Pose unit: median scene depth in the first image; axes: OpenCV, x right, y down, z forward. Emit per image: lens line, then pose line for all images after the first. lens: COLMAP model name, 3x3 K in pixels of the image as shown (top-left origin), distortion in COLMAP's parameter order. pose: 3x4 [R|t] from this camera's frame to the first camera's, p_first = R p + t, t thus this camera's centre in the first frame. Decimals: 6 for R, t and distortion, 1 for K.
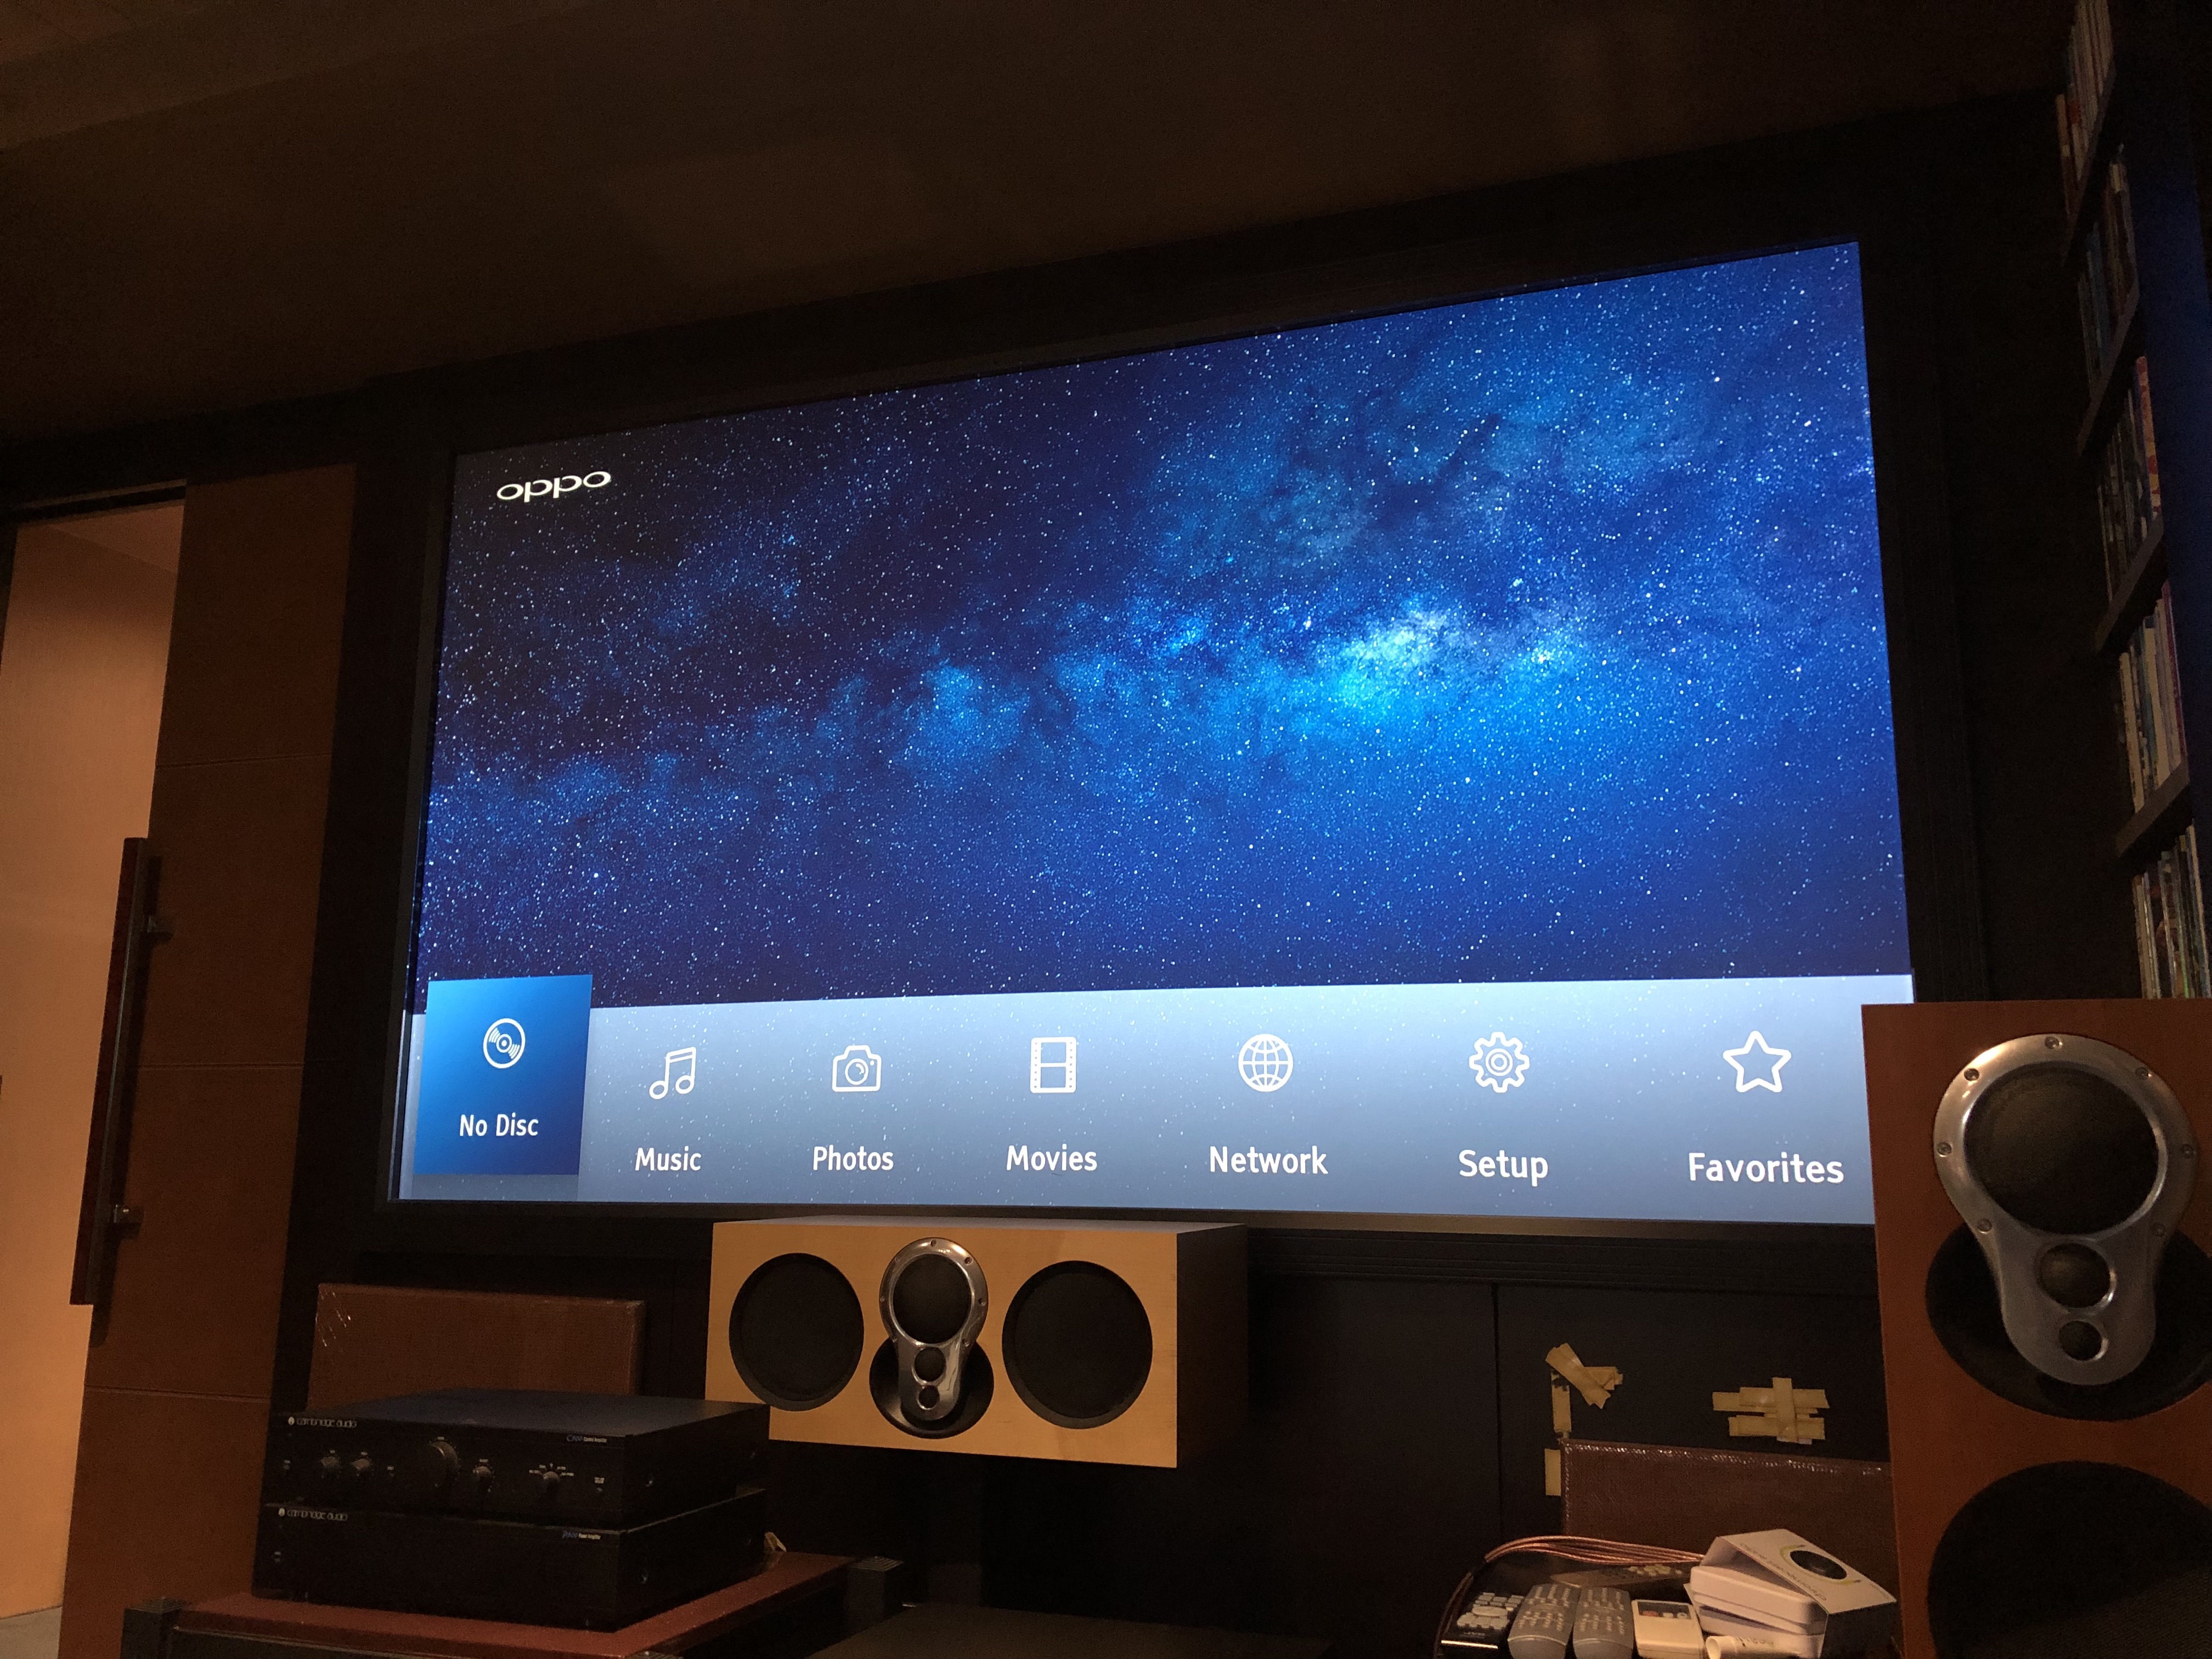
lens RADIAL K [[1819.8, 0, 1102.0], [0, 1819.8, 816.6], [0, 0, 1]] dist [0.049362, -0.074719]
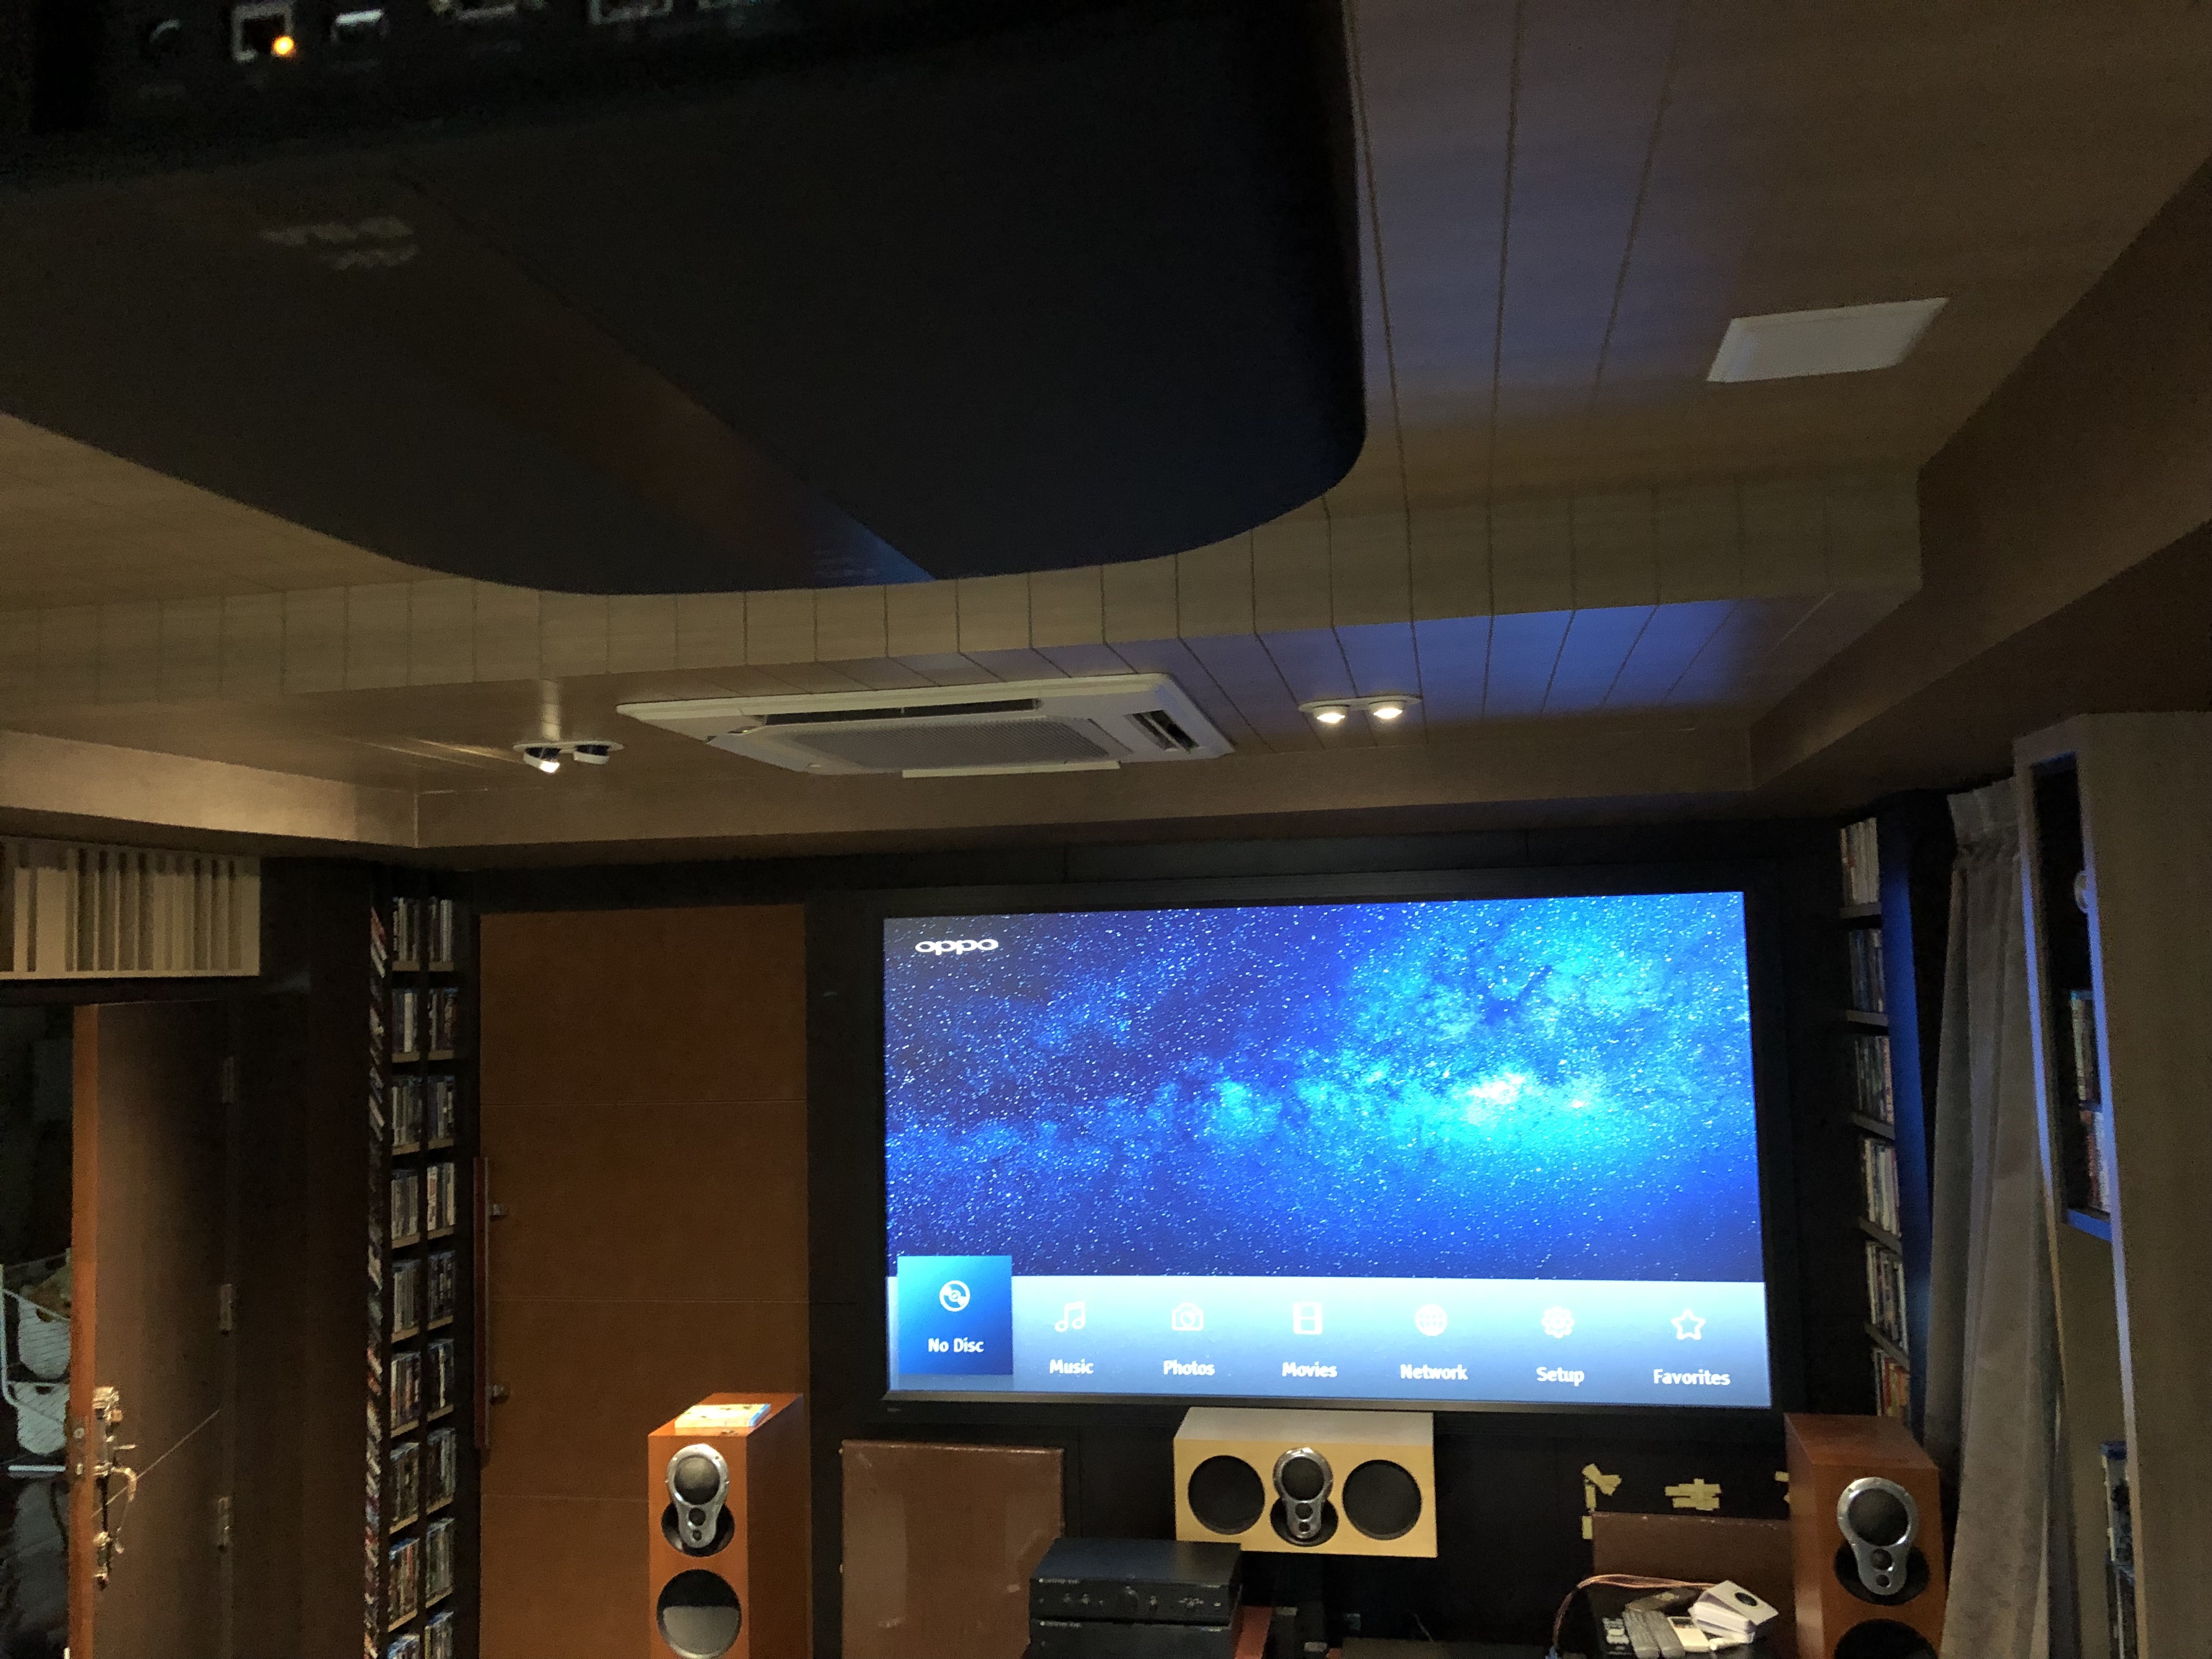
lens RADIAL K [[1819.8, 0, 1088.4], [0, 1819.8, 818.8], [0, 0, 1]] dist [0.049362, -0.074719]
pose [[0.986583, -0.022168, 0.161748, -0.554506], [0.004092, 0.993785, 0.111243, -0.591064], [-0.163209, -0.109088, 0.980542, -0.735387]]
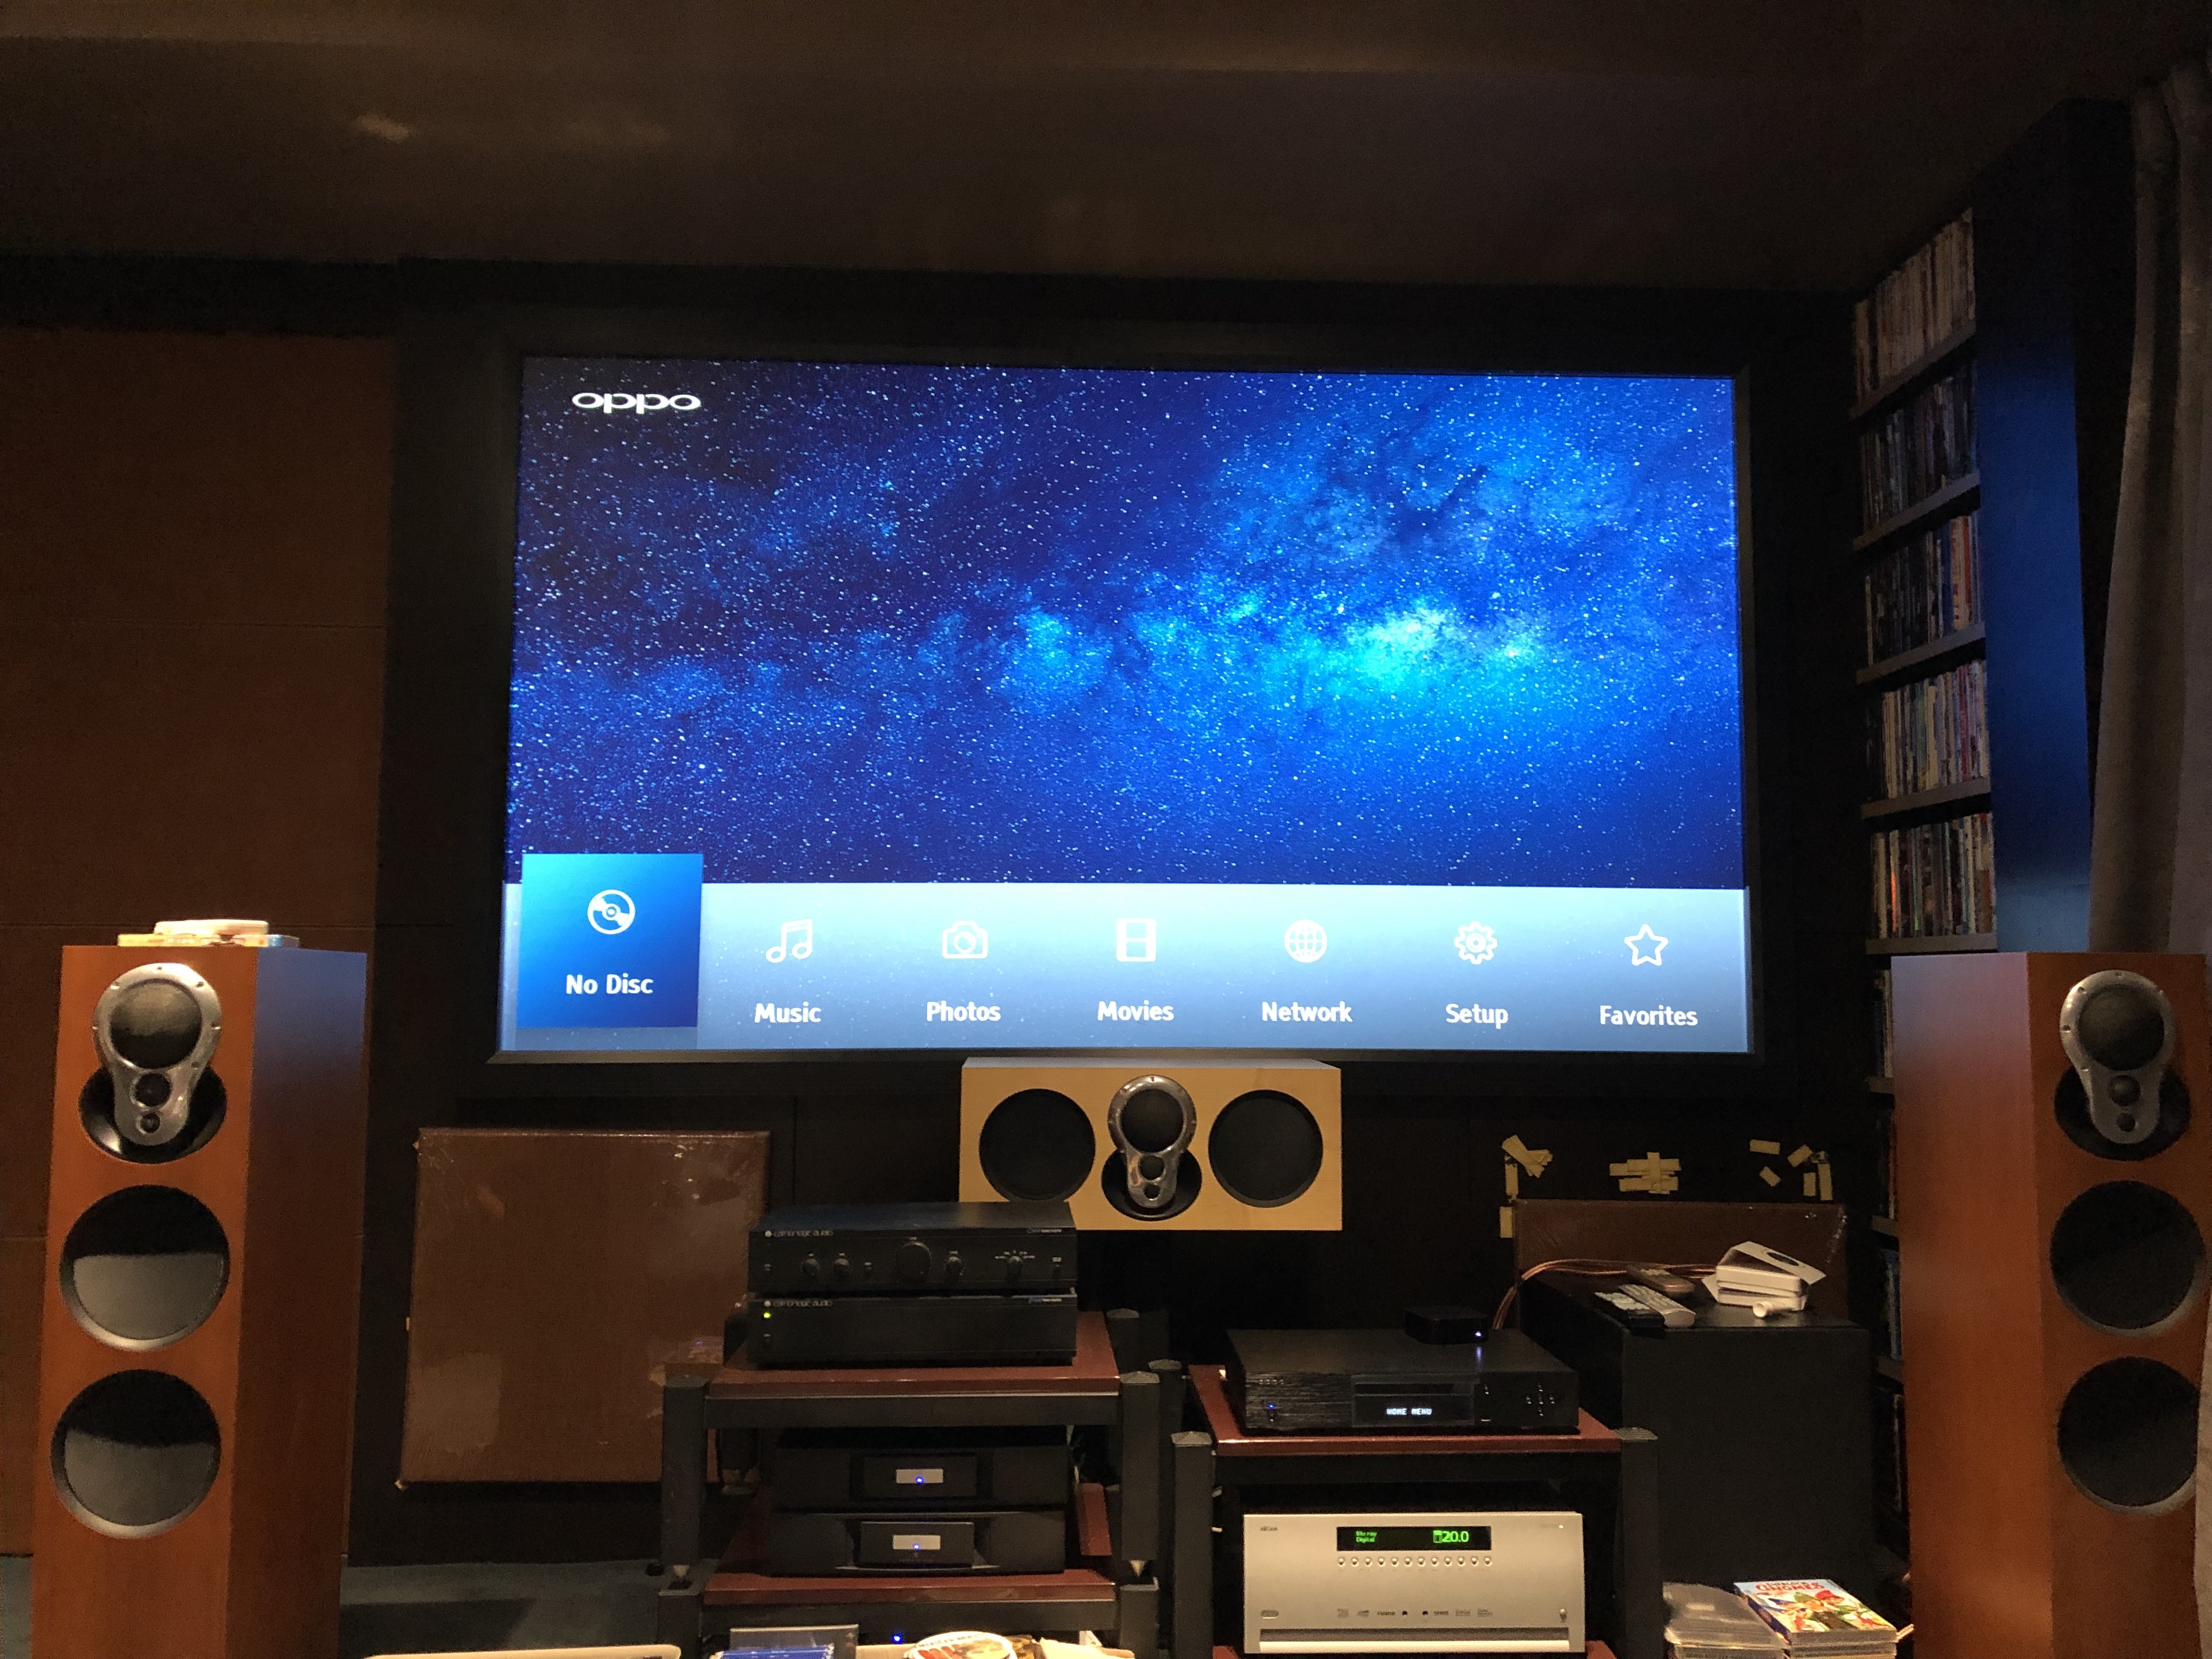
lens RADIAL K [[1819.8, 0, 1125.7], [0, 1819.8, 821.8], [0, 0, 1]] dist [0.049362, -0.074719]
pose [[0.920532, 0.028574, 0.389620, -0.562416], [-0.069552, 0.993376, 0.091474, -0.065848], [-0.384425, -0.111304, 0.916422, -0.169099]]
